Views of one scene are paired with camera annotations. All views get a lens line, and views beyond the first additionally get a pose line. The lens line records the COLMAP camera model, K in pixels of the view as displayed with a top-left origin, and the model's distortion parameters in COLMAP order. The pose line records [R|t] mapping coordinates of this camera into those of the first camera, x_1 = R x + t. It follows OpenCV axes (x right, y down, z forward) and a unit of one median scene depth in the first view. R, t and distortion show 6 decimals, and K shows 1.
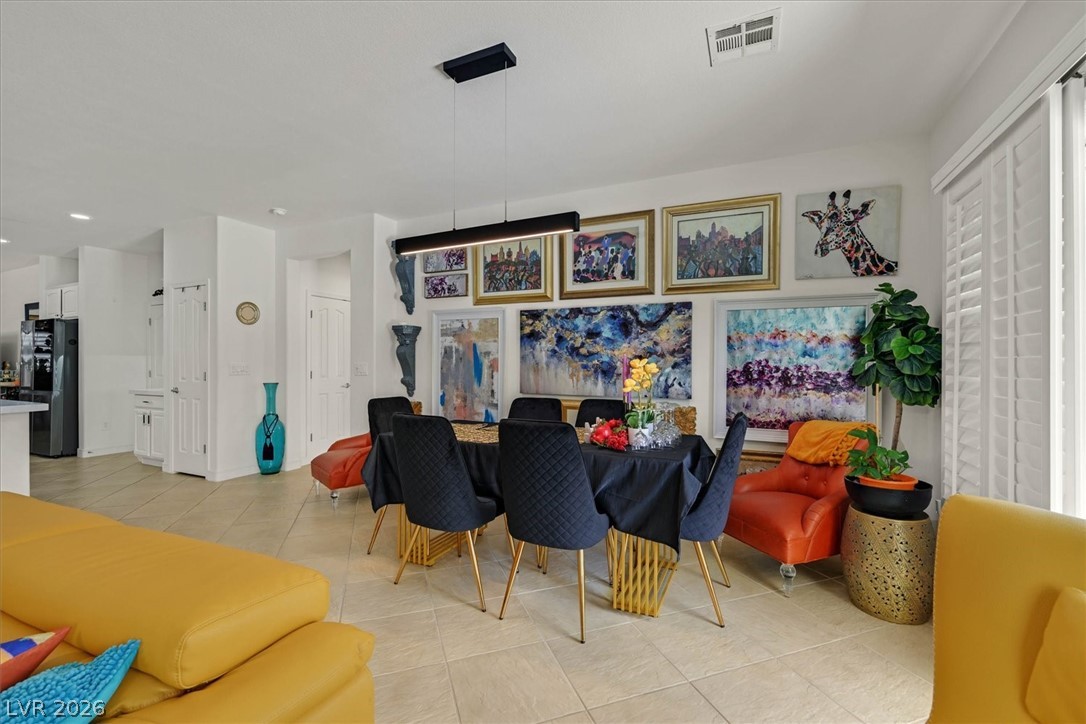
lens RADIAL K [[469.1, 0, 543.0], [0, 469.1, 362.0], [0, 0, 1]] dist [-0.000937, -0.000004]
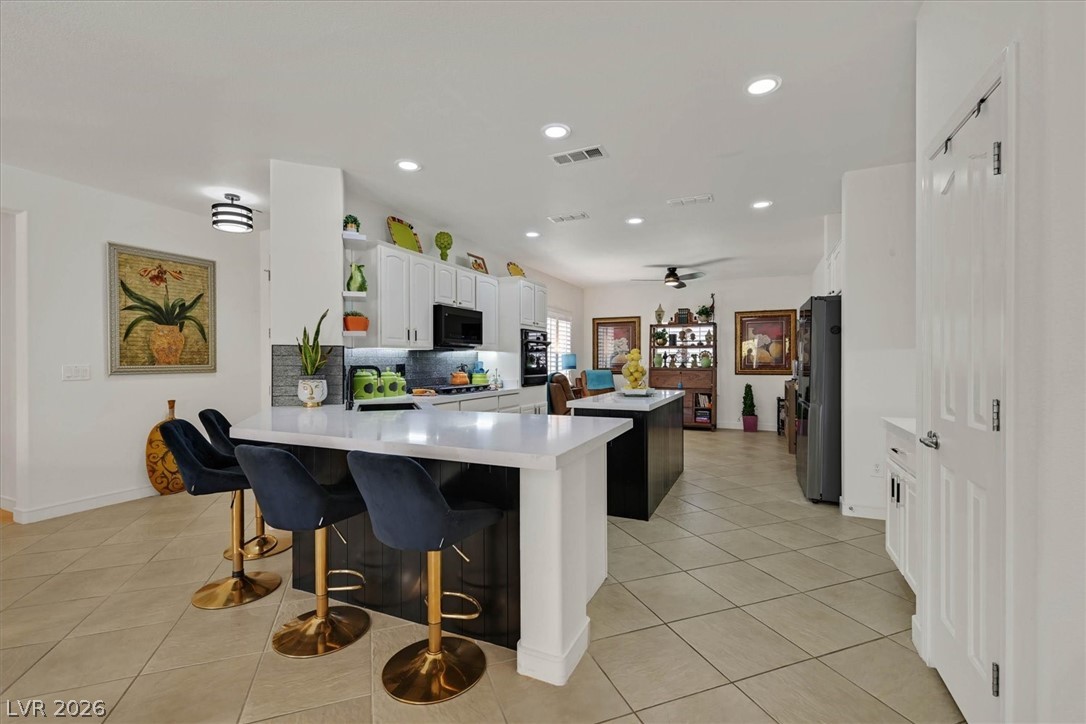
lens RADIAL K [[469.1, 0, 543.0], [0, 469.1, 362.0], [0, 0, 1]] dist [-0.000937, -0.000004]
pose [[0.018184, 0.004168, -0.999826, -0.496360], [0.002219, 0.999989, 0.004209, -0.002298], [0.999832, -0.002295, 0.018174, 0.801278]]
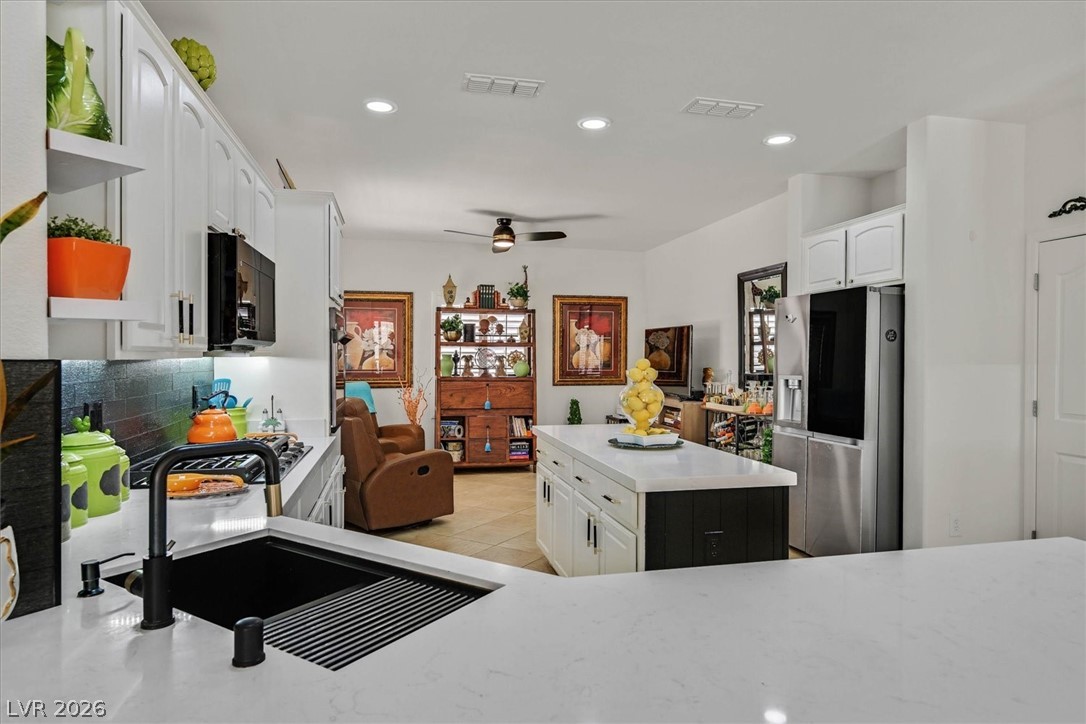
lens RADIAL K [[647.1, 0, 543.0], [0, 647.1, 362.0], [0, 0, 1]] dist [-0.000377, -0.000372]
pose [[0.622106, 0.012471, -0.782834, -0.989239], [-0.004217, 0.999912, 0.012578, -0.031147], [0.782922, -0.004523, 0.622104, 0.459797]]
